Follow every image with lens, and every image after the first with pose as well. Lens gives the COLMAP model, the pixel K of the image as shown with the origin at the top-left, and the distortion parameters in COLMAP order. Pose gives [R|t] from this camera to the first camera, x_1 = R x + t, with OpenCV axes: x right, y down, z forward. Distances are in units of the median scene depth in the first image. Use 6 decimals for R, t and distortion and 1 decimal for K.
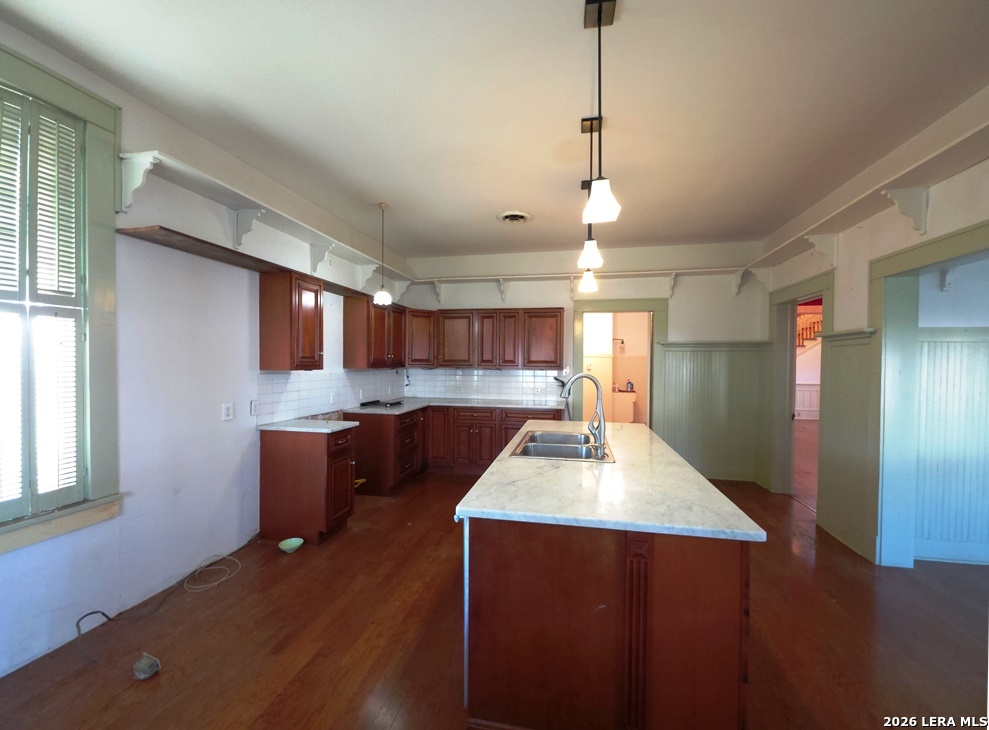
lens RADIAL K [[400.5, 0, 498.2], [0, 400.5, 365.1], [0, 0, 1]] dist [-0.000097, -0.000001]
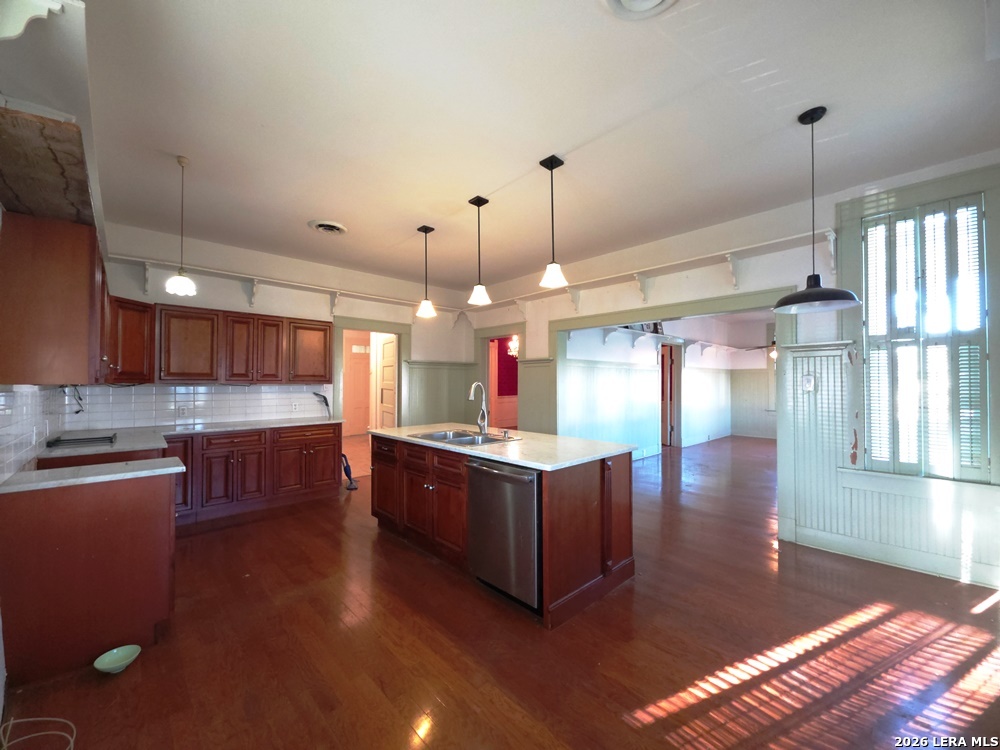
lens RADIAL K [[404.8, 0, 500.5], [0, 404.8, 376.2], [0, 0, 1]] dist [0.003720, -0.000615]
pose [[0.572455, 0.004792, 0.819922, -0.428634], [0.007685, 0.999908, -0.011210, 0.006299], [-0.819900, 0.012719, 0.572365, 0.076165]]
